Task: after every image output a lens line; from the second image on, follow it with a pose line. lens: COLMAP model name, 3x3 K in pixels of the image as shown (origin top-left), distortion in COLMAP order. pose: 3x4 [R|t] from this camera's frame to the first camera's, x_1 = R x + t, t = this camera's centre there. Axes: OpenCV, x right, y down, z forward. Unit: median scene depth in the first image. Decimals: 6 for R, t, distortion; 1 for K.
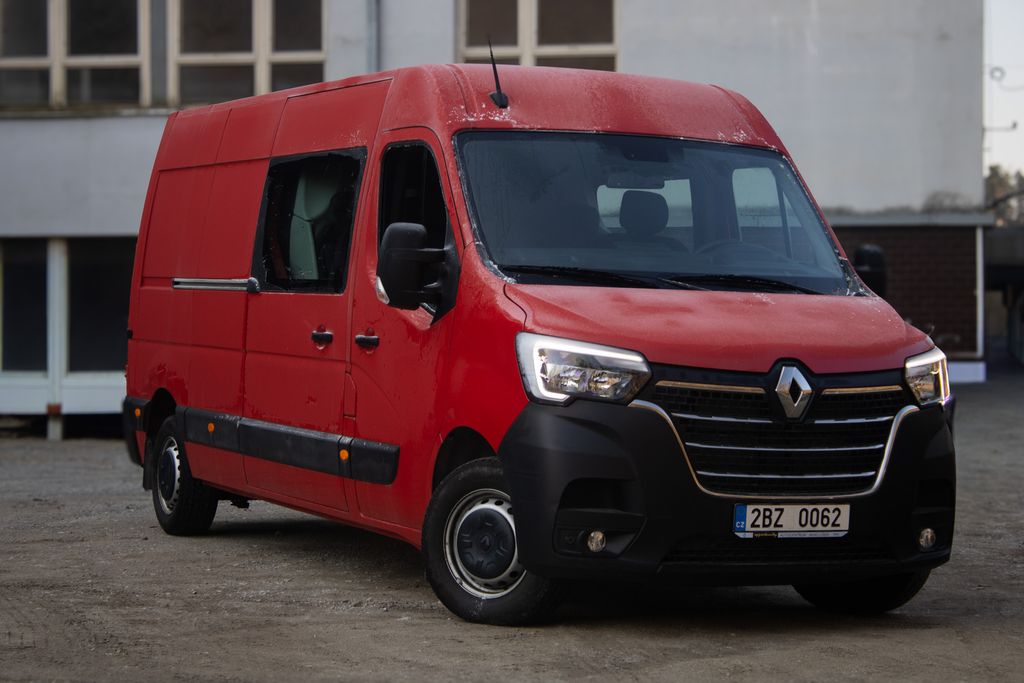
lens RADIAL K [[2575.0, 0, 512.2], [0, 2575.0, 340.6], [0, 0, 1]] dist [0.039139, 0.000000]
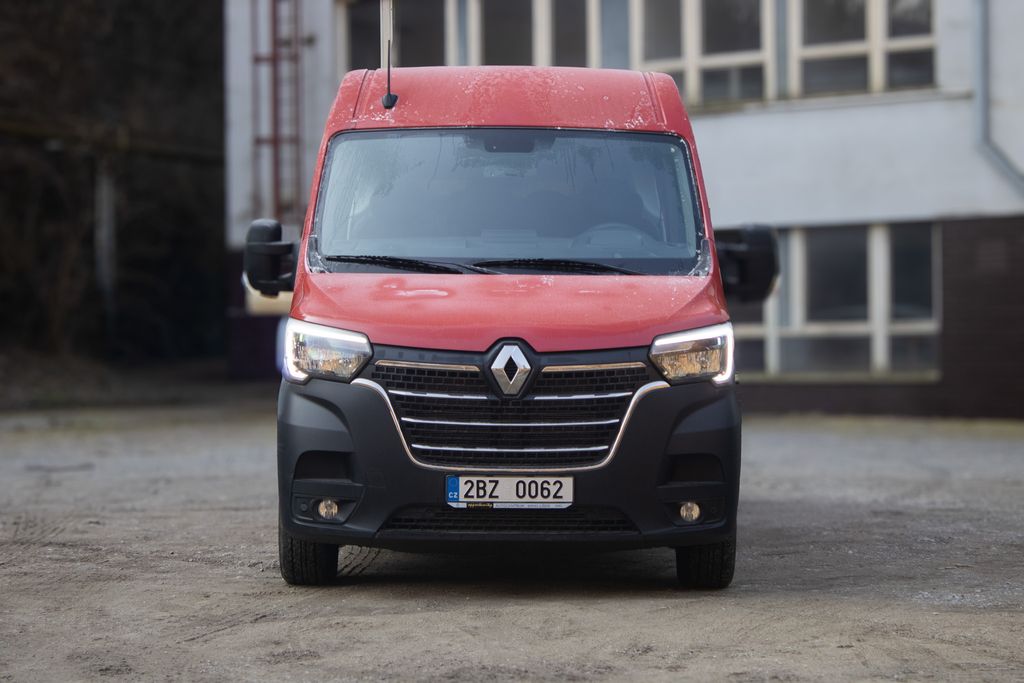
lens RADIAL K [[2575.0, 0, 512.6], [0, 2575.0, 343.1], [0, 0, 1]] dist [0.039139, 0.000000]
pose [[0.907727, -0.013575, -0.419341, 0.549143], [0.015987, 0.999870, 0.002237, 0.006764], [0.419256, -0.008735, 0.907826, 0.047852]]
